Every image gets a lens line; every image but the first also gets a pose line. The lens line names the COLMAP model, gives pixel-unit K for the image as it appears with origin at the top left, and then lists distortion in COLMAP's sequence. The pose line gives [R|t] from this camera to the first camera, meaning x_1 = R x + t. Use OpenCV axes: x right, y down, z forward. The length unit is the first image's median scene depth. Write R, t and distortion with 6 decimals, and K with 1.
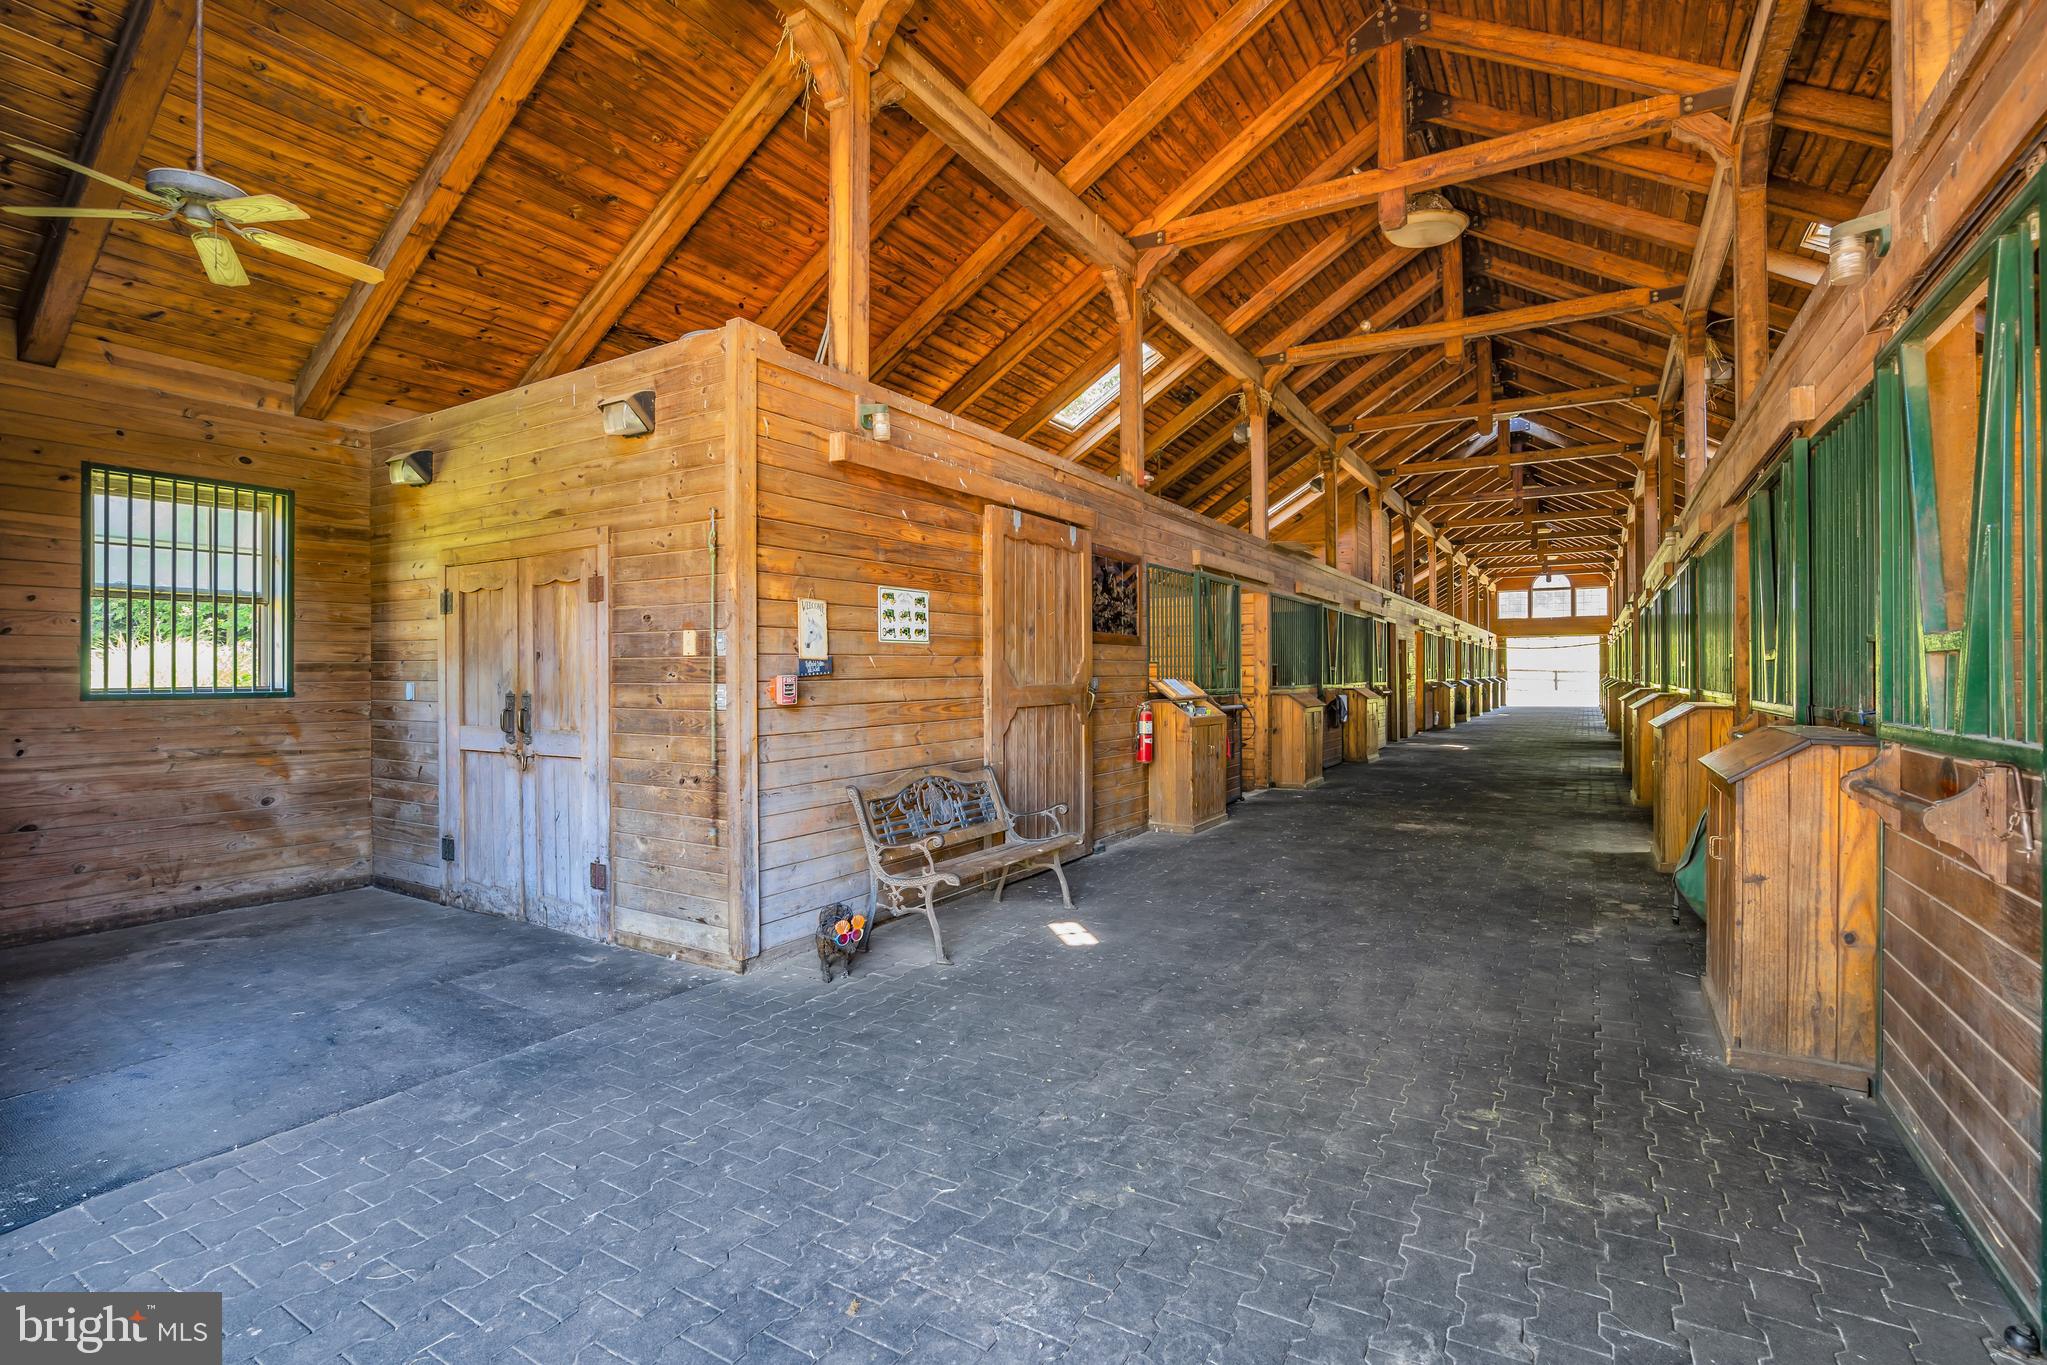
lens RADIAL K [[940.2, 0, 1021.0], [0, 940.2, 677.9], [0, 0, 1]] dist [-0.000071, -0.000001]
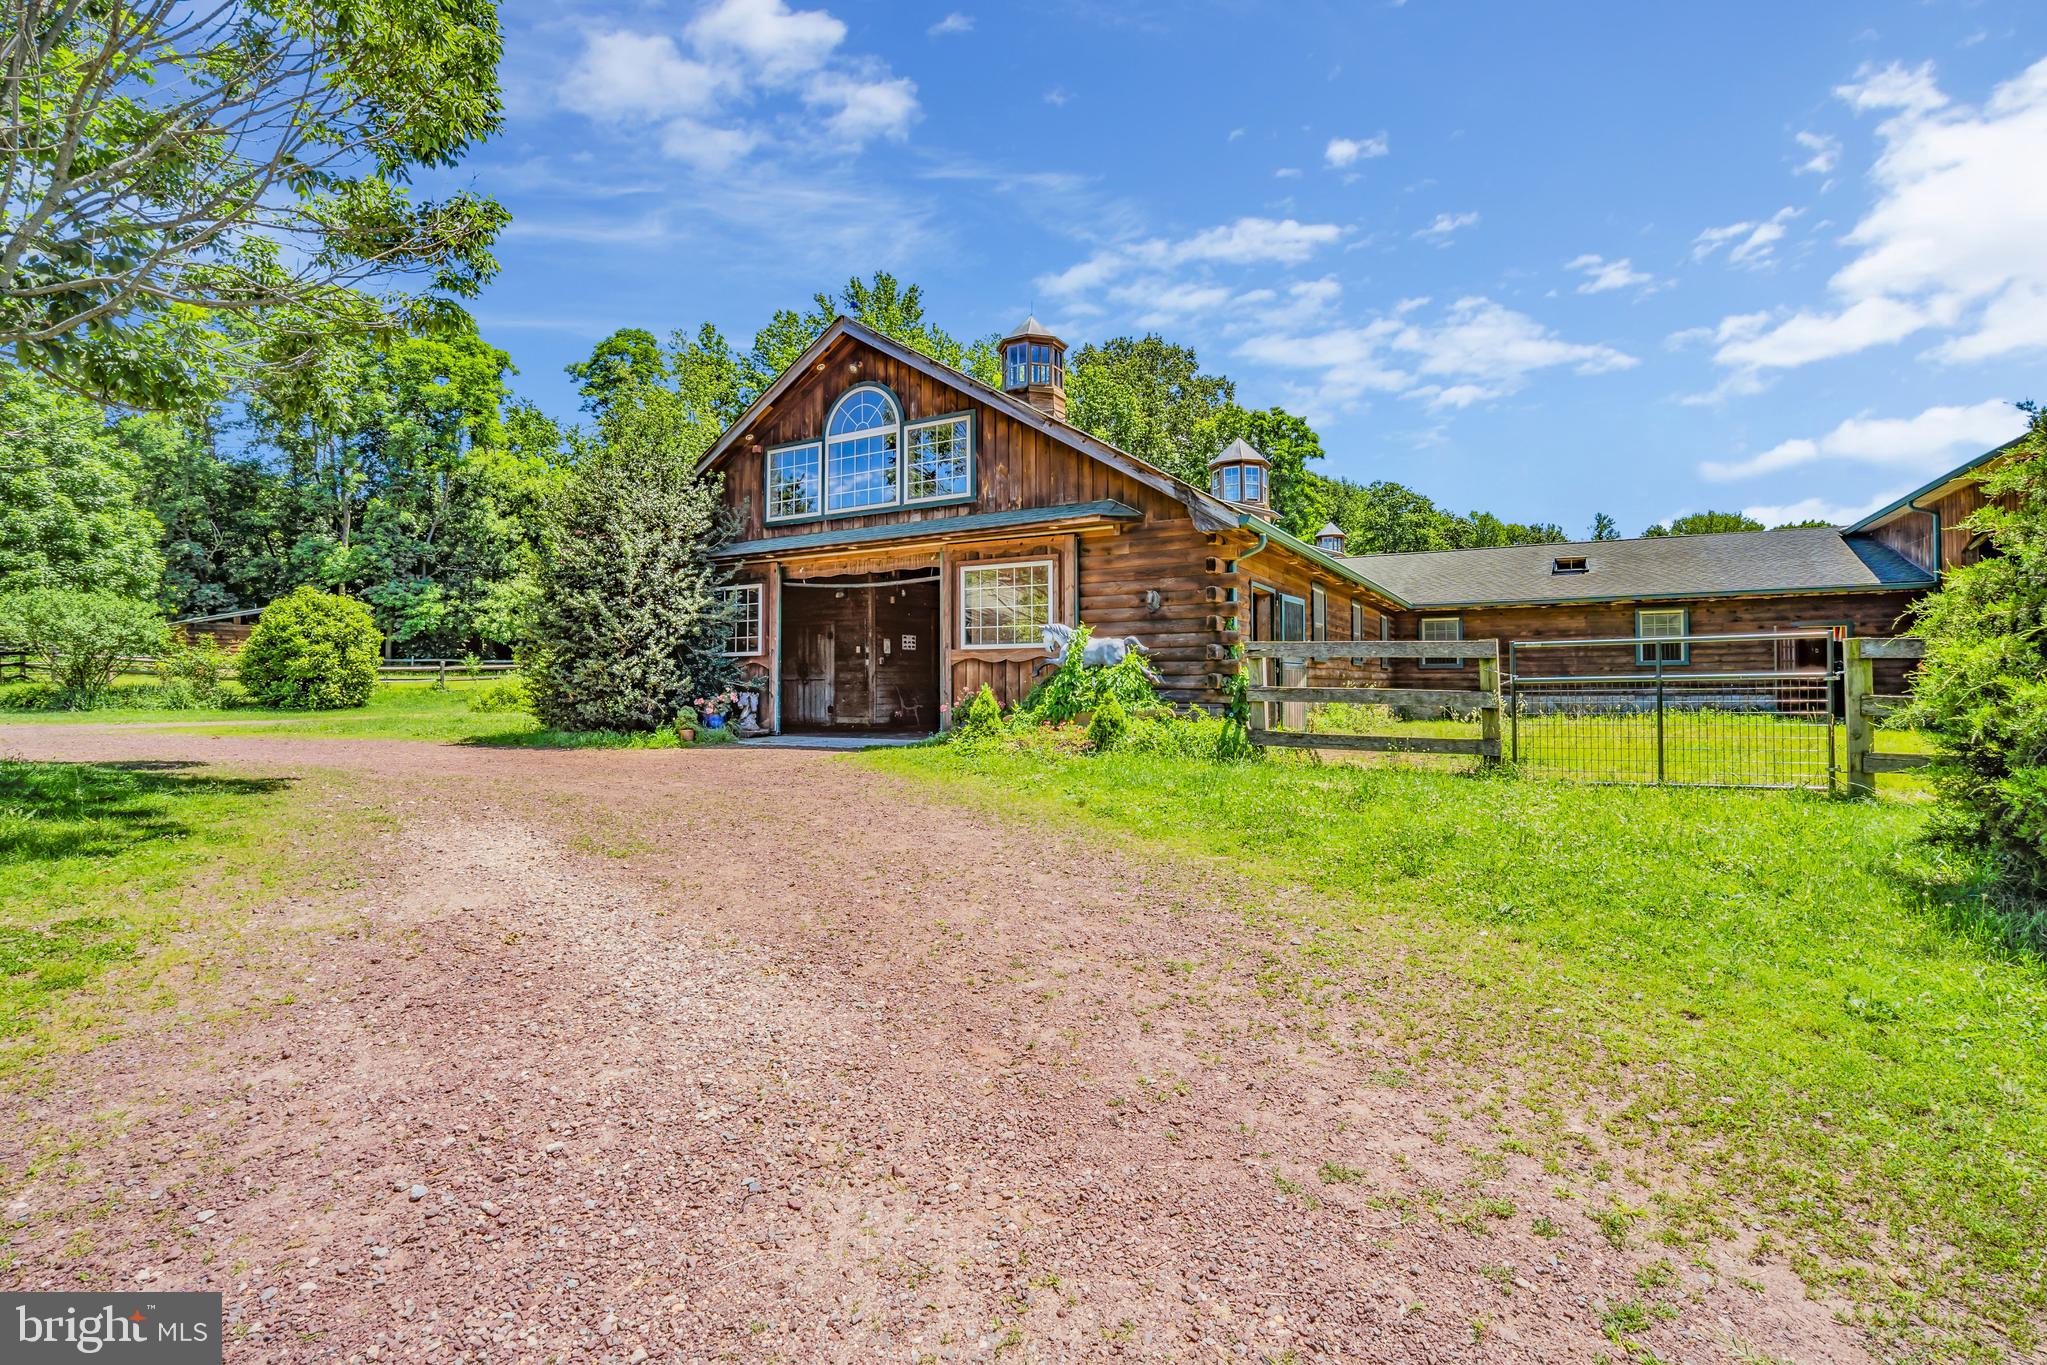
lens RADIAL K [[940.2, 0, 1025.0], [0, 940.2, 679.9], [0, 0, 1]] dist [-0.000071, -0.000001]
pose [[0.999958, 0.003771, 0.008297, 0.335163], [-0.003740, 0.999986, -0.003758, 0.104058], [-0.008311, 0.003727, 0.999959, -3.016435]]
